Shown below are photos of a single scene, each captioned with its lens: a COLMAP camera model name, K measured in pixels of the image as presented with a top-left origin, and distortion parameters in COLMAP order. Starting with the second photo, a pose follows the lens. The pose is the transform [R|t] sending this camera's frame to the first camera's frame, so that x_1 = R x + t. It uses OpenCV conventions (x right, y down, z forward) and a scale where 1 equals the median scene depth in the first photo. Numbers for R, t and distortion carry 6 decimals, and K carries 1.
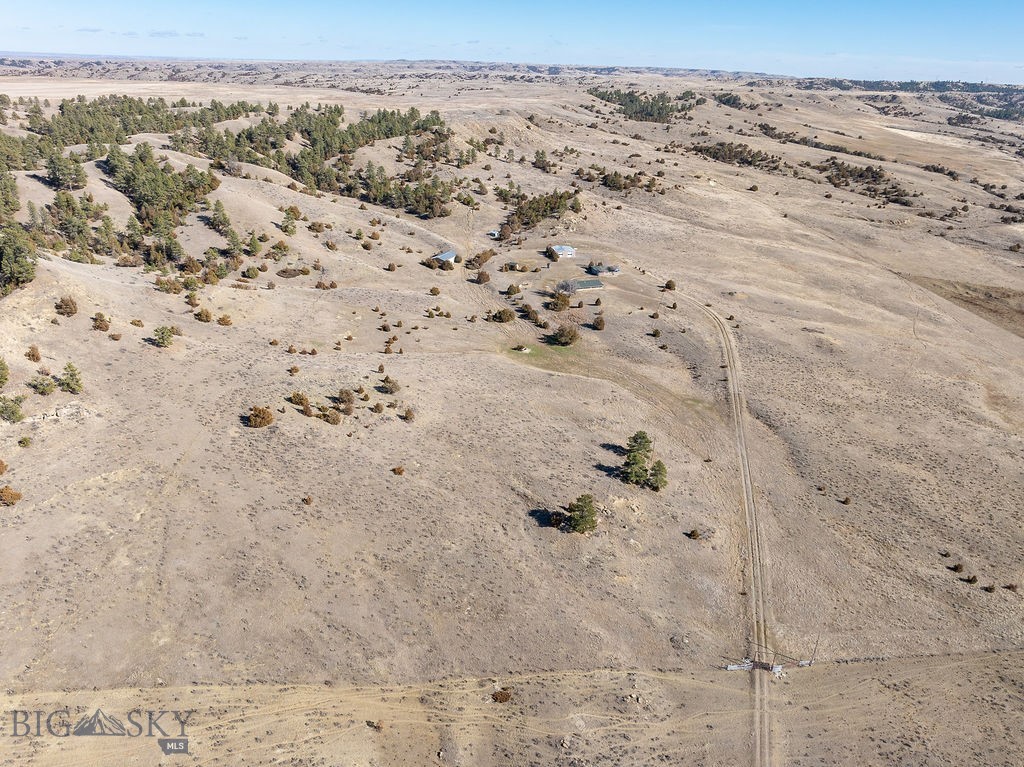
lens RADIAL K [[717.9, 0, 512.0], [0, 717.9, 383.5], [0, 0, 1]] dist [-0.069875, 0.040620]
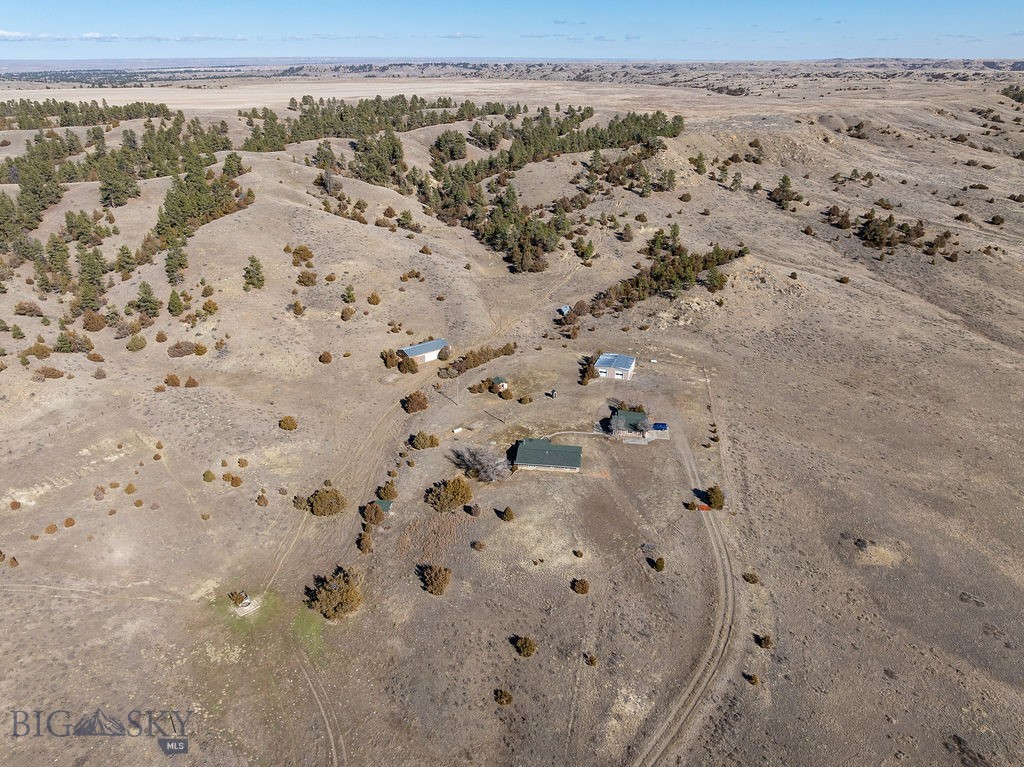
lens RADIAL K [[717.9, 0, 512.0], [0, 717.9, 383.5], [0, 0, 1]] dist [-0.069875, 0.040620]
pose [[0.863535, 0.178896, -0.471491, 0.173167], [-0.178612, 0.982853, 0.045795, -0.114846], [0.471599, 0.044669, 0.880681, 0.283736]]
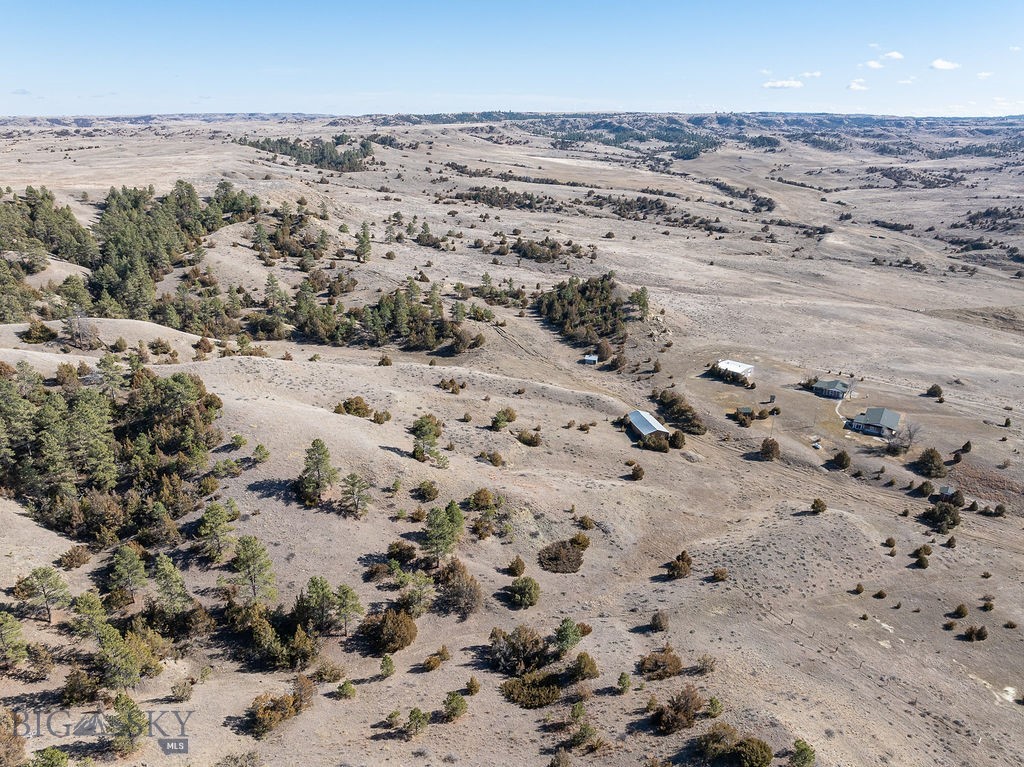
lens RADIAL K [[717.9, 0, 512.0], [0, 717.9, 383.5], [0, 0, 1]] dist [-0.069875, 0.040620]
pose [[0.825489, -0.226452, 0.516998, -0.302295], [0.252387, 0.967404, 0.020751, -0.154117], [-0.504845, 0.113354, 0.855735, 0.328438]]
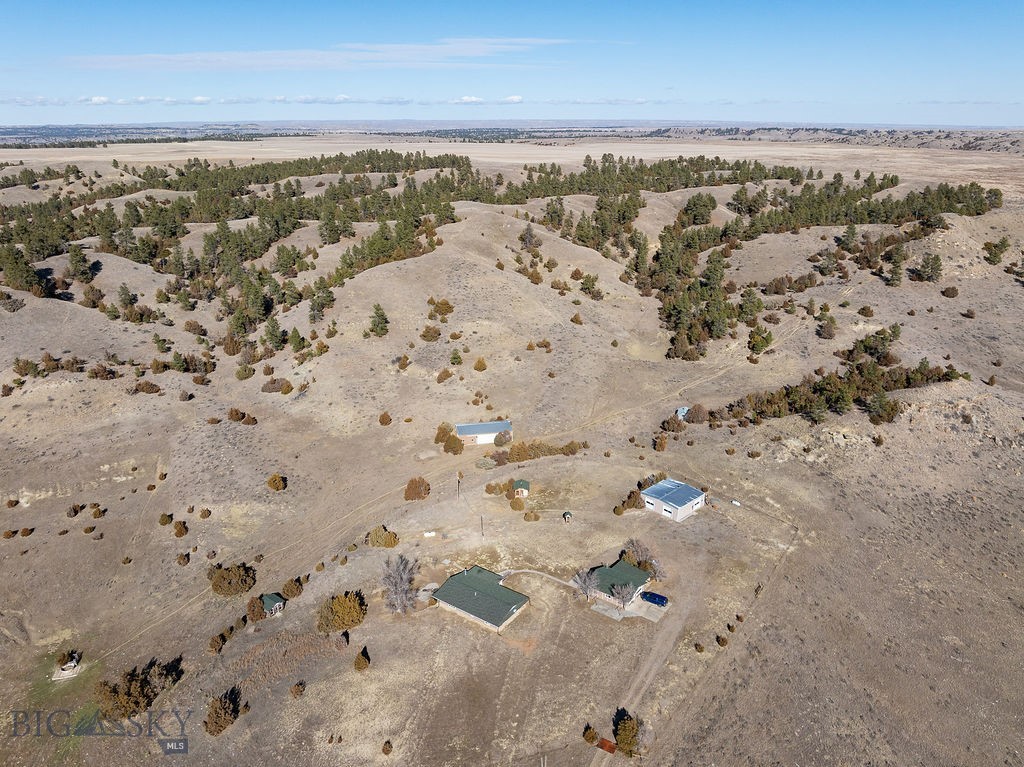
lens RADIAL K [[704.7, 0, 512.0], [0, 704.7, 383.5], [0, 0, 1]] dist [-0.043790, -0.003163]
pose [[0.529239, 0.261213, -0.807263, 0.221872], [-0.325440, 0.941156, 0.091180, -0.163381], [0.783578, 0.214460, 0.583106, 0.410553]]
